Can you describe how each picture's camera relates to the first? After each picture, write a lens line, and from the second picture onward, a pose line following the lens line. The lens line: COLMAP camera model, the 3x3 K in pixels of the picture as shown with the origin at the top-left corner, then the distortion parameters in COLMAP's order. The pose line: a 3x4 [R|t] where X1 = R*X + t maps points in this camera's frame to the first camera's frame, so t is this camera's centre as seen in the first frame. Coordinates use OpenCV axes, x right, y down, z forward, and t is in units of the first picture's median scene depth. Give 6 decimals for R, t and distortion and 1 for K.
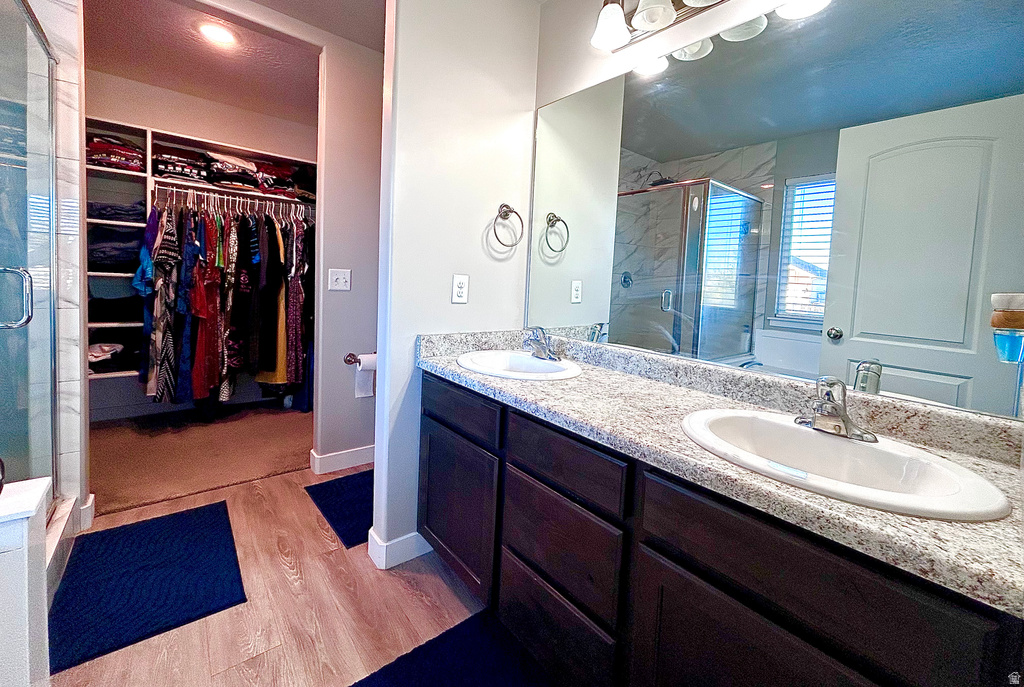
lens RADIAL K [[413.1, 0, 507.6], [0, 413.1, 298.2], [0, 0, 1]] dist [-0.000788, -0.000164]
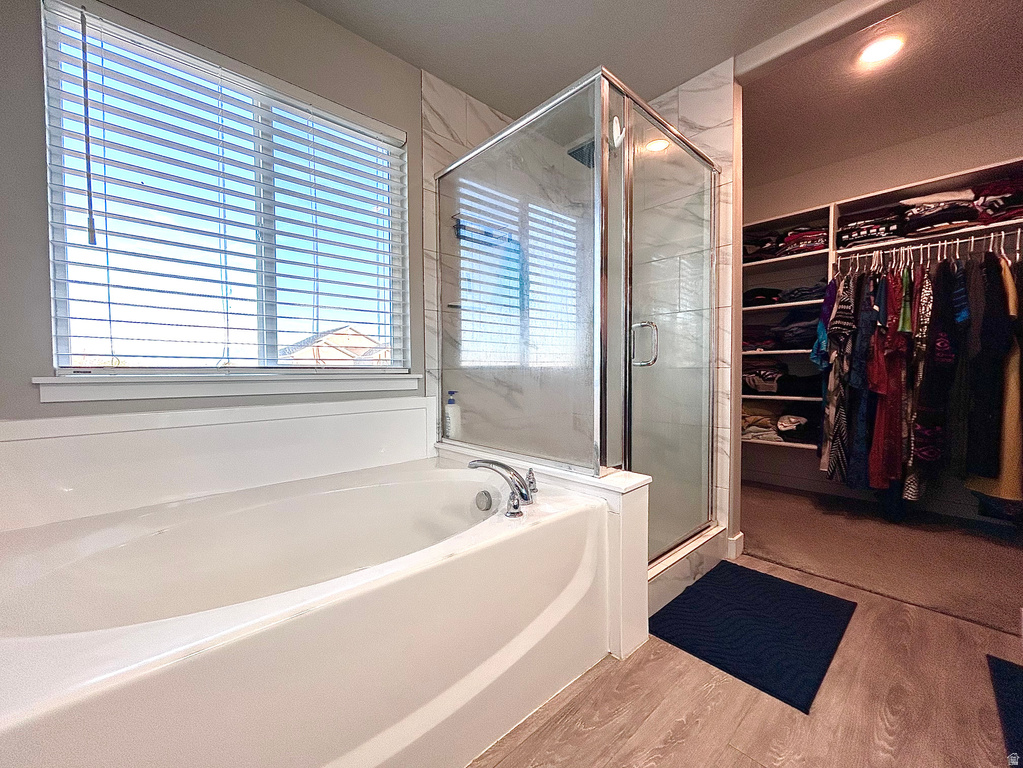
lens RADIAL K [[411.0, 0, 513.5], [0, 411.0, 383.7], [0, 0, 1]] dist [-0.000003, -0.001247]
pose [[0.054563, -0.019305, -0.998324, 0.070104], [-0.038109, 0.999044, -0.021402, 0.075302], [0.997783, 0.039213, 0.053775, 0.197761]]
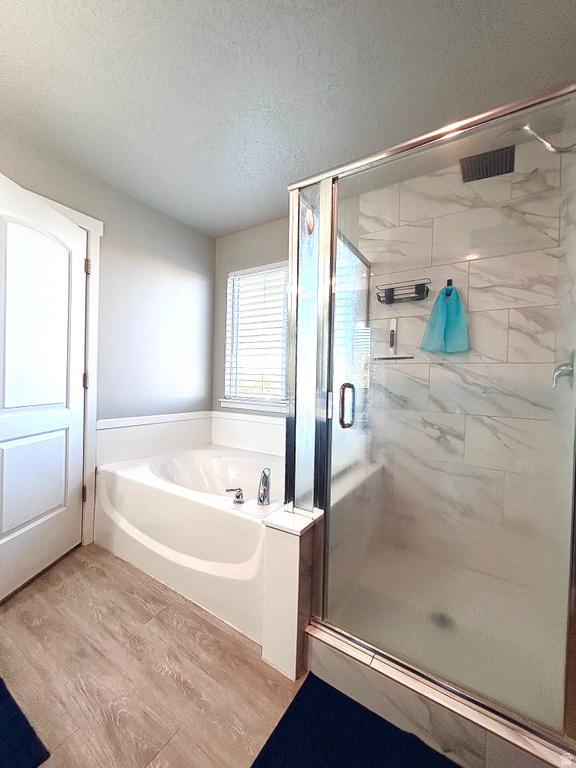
lens RADIAL K [[307.2, 0, 290.4], [0, 307.2, 385.5], [0, 0, 1]] dist [-0.001472, -0.000650]
pose [[-0.949057, -0.061794, -0.308987, -0.294395], [-0.084230, 0.994651, 0.059796, -0.052253], [0.303639, 0.082776, -0.949185, 0.788863]]
